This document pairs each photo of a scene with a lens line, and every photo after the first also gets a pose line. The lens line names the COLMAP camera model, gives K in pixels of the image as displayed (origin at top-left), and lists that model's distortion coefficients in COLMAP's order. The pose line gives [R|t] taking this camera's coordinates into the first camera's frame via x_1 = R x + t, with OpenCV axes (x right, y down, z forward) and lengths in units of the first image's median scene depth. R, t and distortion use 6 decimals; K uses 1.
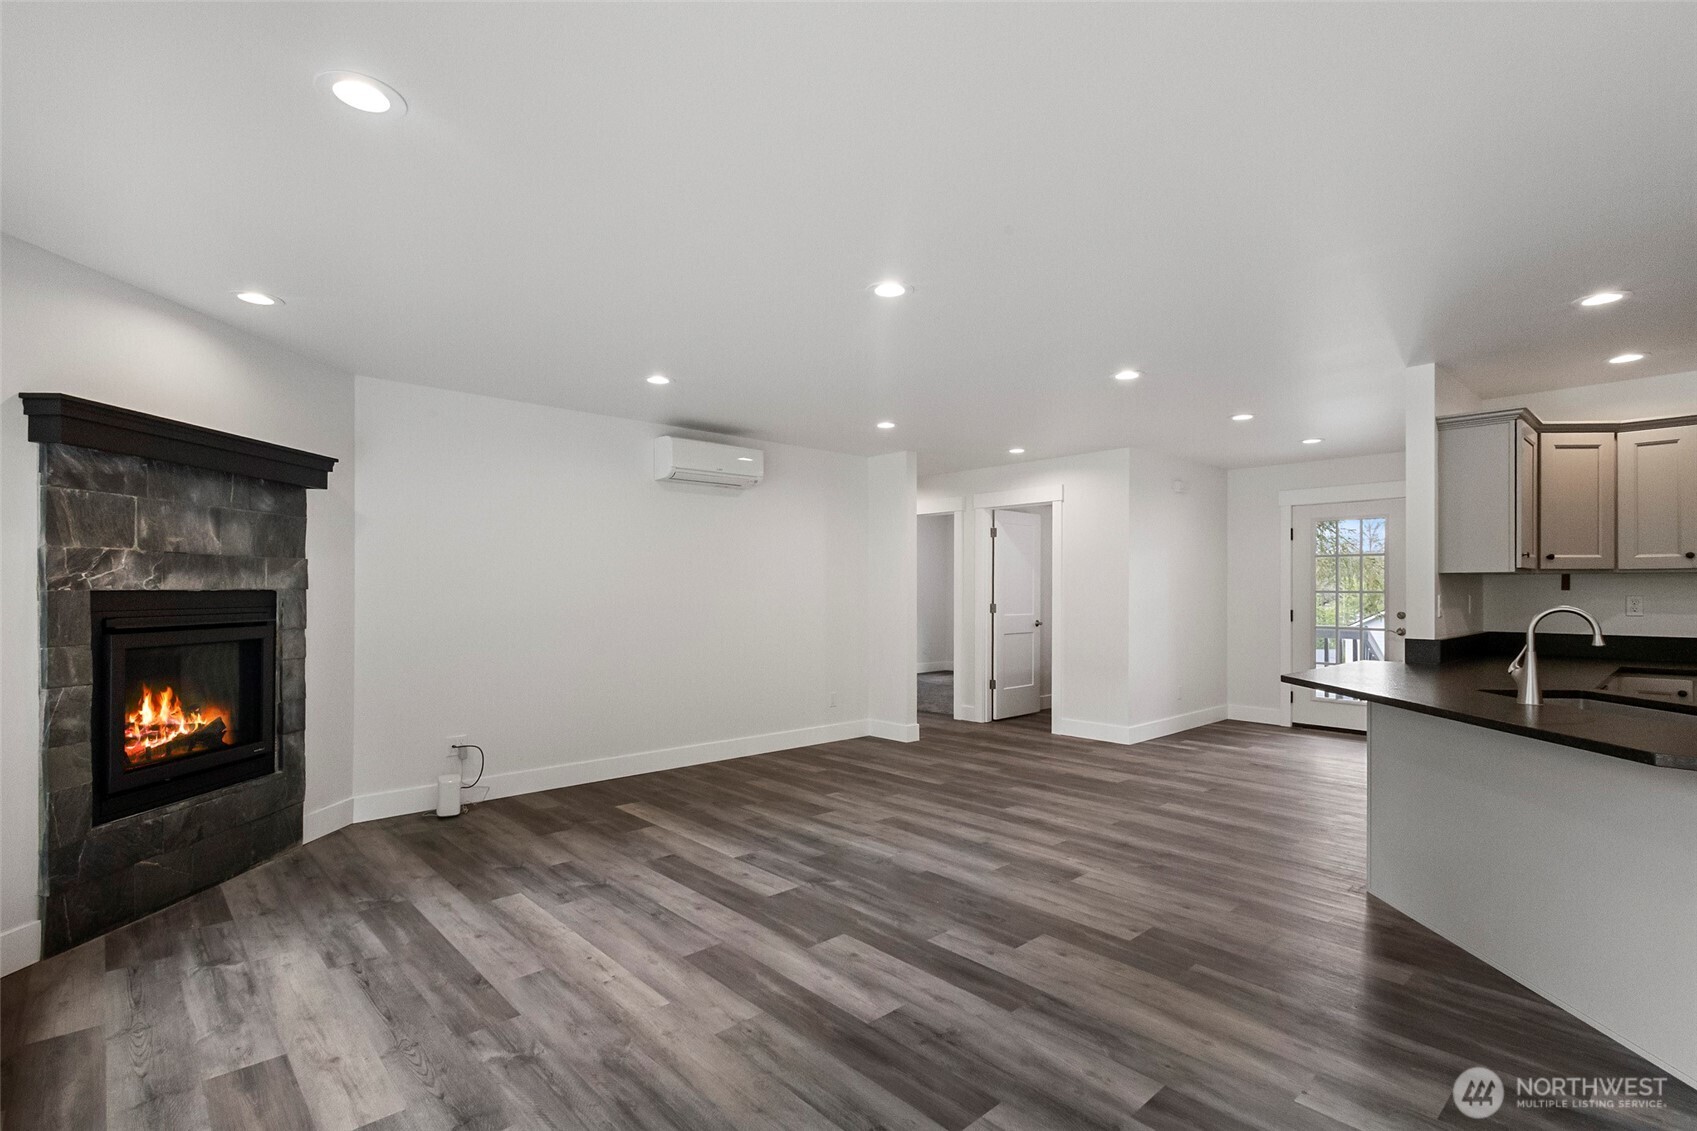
lens RADIAL K [[786.8, 0, 837.4], [0, 786.8, 579.2], [0, 0, 1]] dist [0.014915, -0.002973]
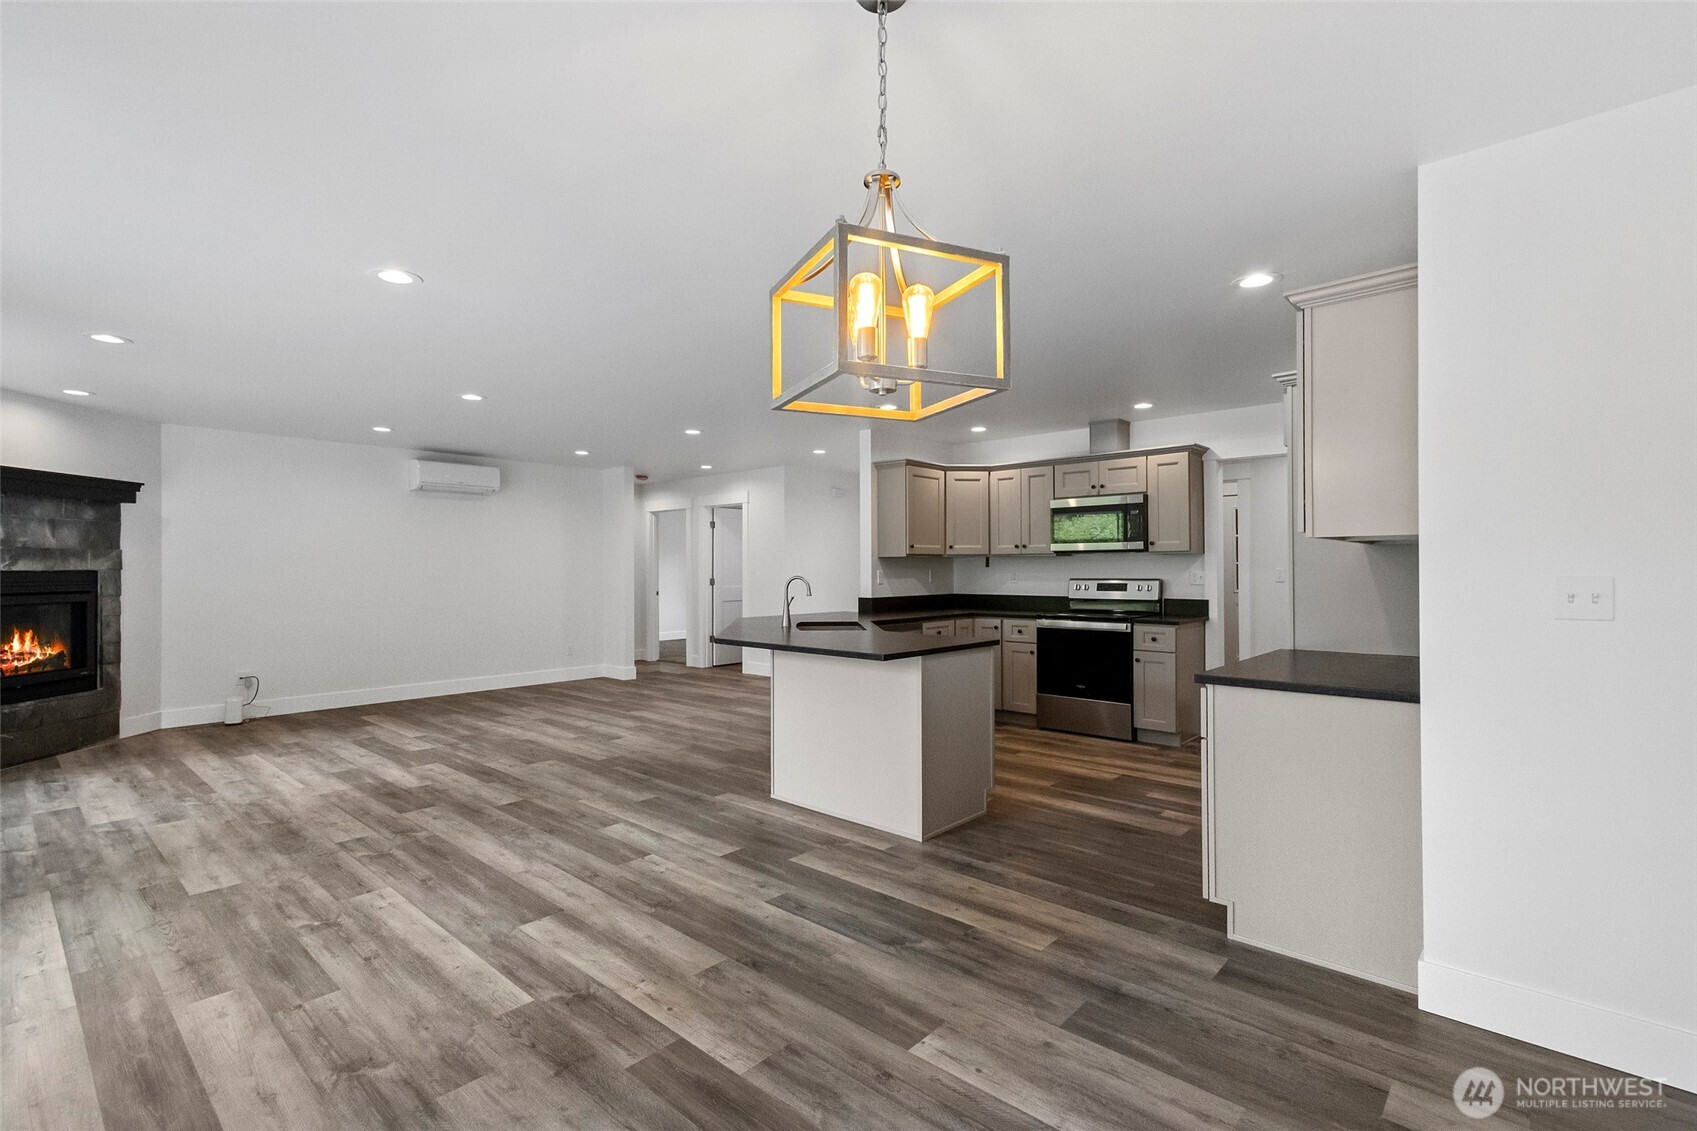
lens RADIAL K [[786.8, 0, 853.6], [0, 786.8, 560.0], [0, 0, 1]] dist [0.014915, -0.002973]
pose [[0.995885, -0.002682, 0.090589, 0.592822], [0.002402, 0.999992, 0.003201, -0.007721], [-0.090597, -0.002970, 0.995883, -0.648061]]
